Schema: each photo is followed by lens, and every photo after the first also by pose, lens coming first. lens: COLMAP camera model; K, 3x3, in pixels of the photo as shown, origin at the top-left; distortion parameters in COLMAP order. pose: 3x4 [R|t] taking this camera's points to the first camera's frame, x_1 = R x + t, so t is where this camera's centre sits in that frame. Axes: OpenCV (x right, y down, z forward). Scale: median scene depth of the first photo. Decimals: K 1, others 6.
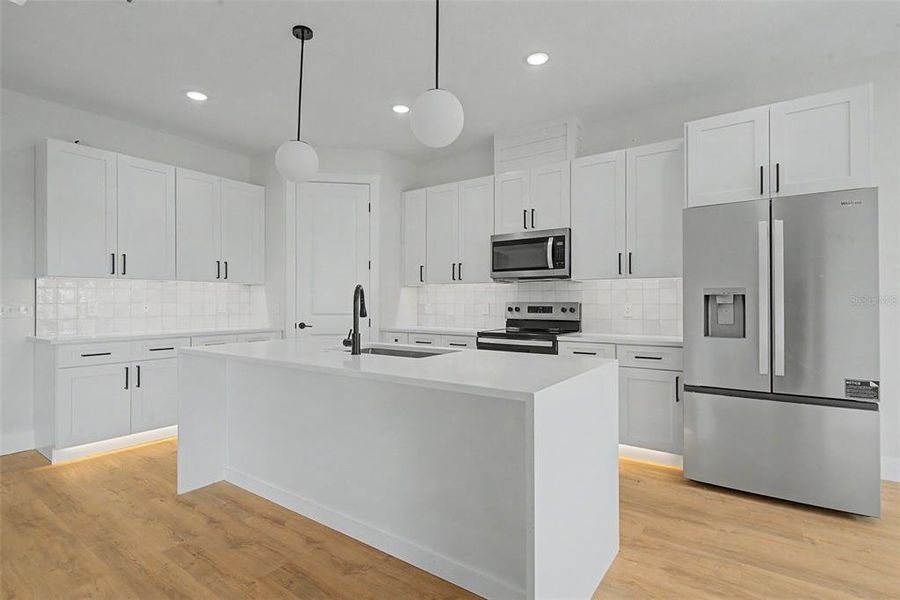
lens RADIAL K [[446.7, 0, 440.7], [0, 446.7, 300.0], [0, 0, 1]] dist [0.001029, -0.000765]
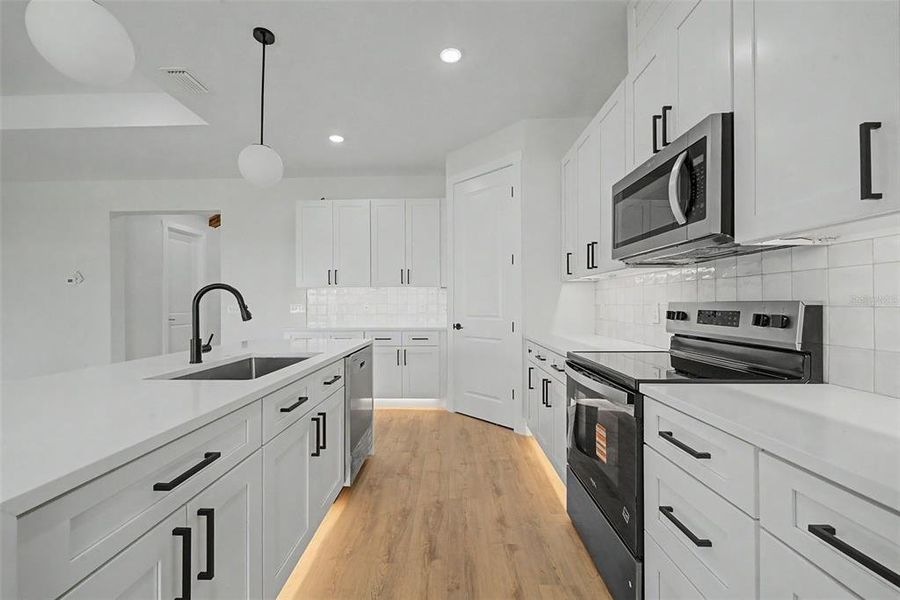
lens RADIAL K [[364.5, 0, 434.1], [0, 364.5, 304.8], [0, 0, 1]] dist [-0.000475, -0.000041]
pose [[0.548189, 0.000272, -0.836355, 0.379785], [0.009858, 0.999928, 0.006786, 0.002668], [0.836296, -0.011965, 0.548147, 0.553823]]
